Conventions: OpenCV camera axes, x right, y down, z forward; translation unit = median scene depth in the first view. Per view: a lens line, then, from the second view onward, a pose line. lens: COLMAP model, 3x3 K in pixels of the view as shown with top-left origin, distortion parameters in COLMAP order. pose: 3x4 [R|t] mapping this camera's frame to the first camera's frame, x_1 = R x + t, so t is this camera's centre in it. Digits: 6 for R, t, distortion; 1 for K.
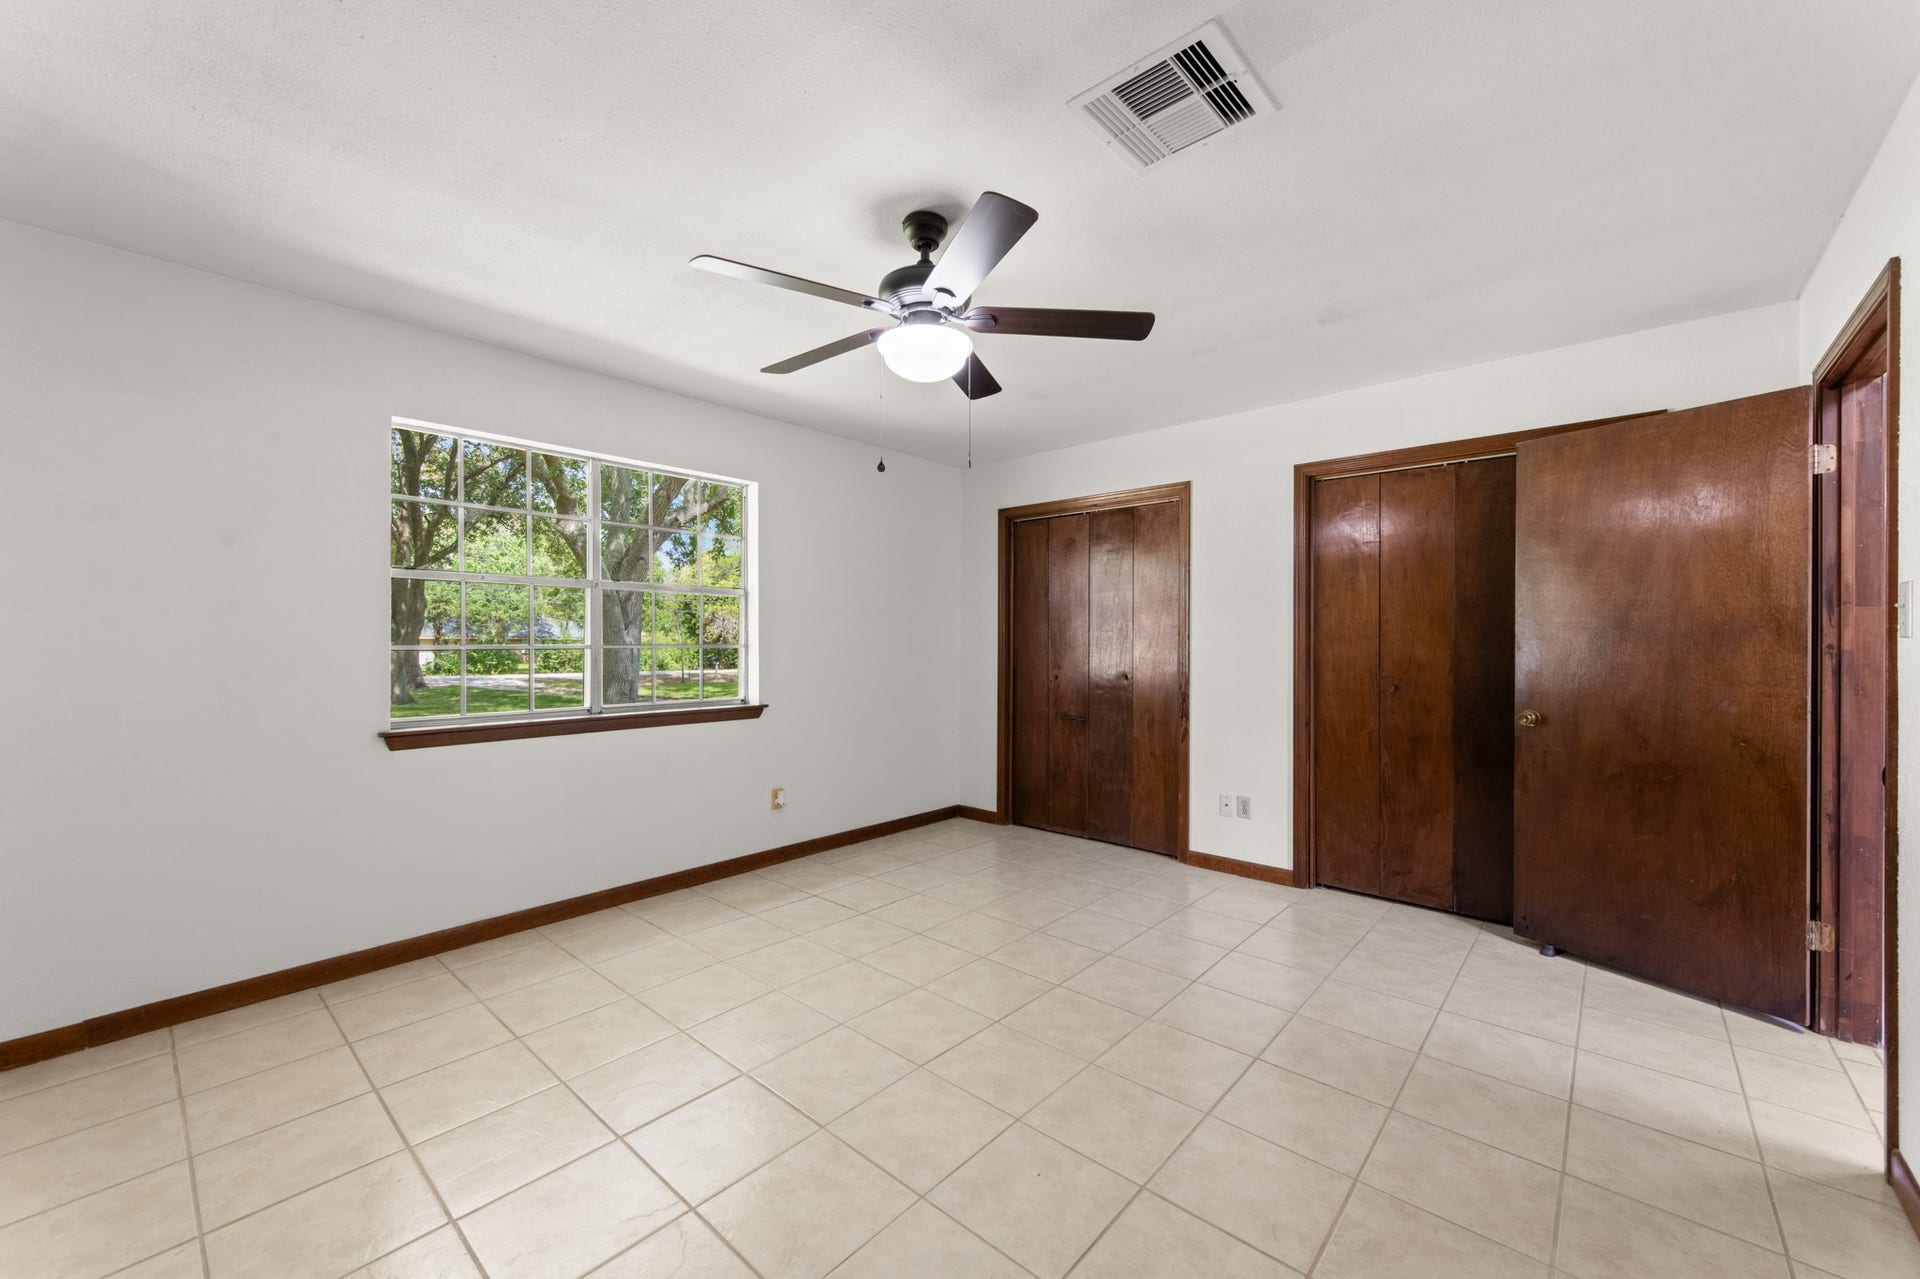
lens RADIAL K [[746.0, 0, 961.6], [0, 746.0, 636.2], [0, 0, 1]] dist [0.005096, -0.000537]
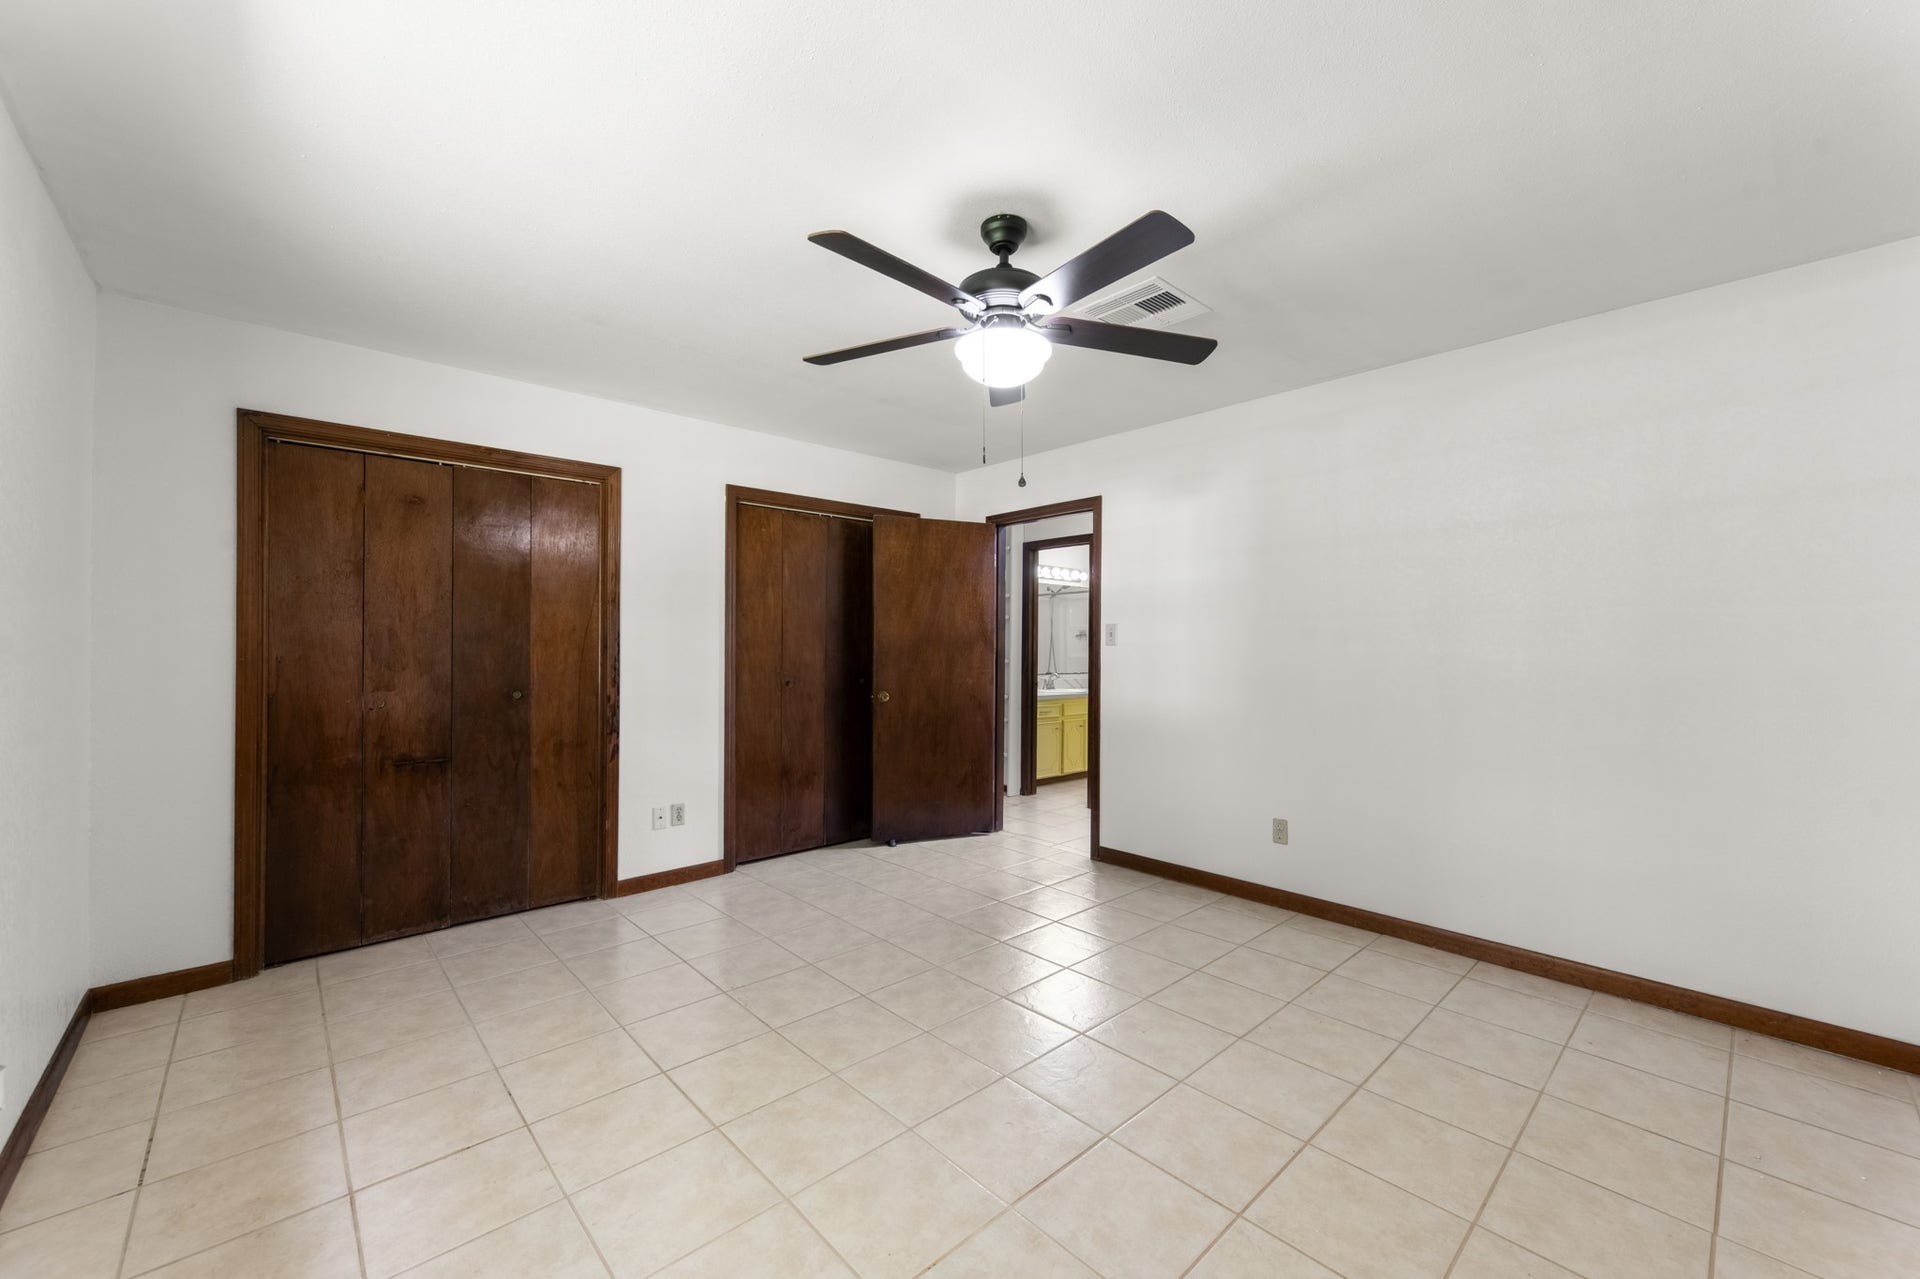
lens RADIAL K [[746.0, 0, 968.0], [0, 746.0, 649.8], [0, 0, 1]] dist [0.005096, -0.000537]
pose [[0.097802, -0.006919, 0.995182, -0.623040], [-0.006314, 0.999951, 0.007573, 0.000665], [-0.995186, -0.007024, 0.097753, 0.569768]]
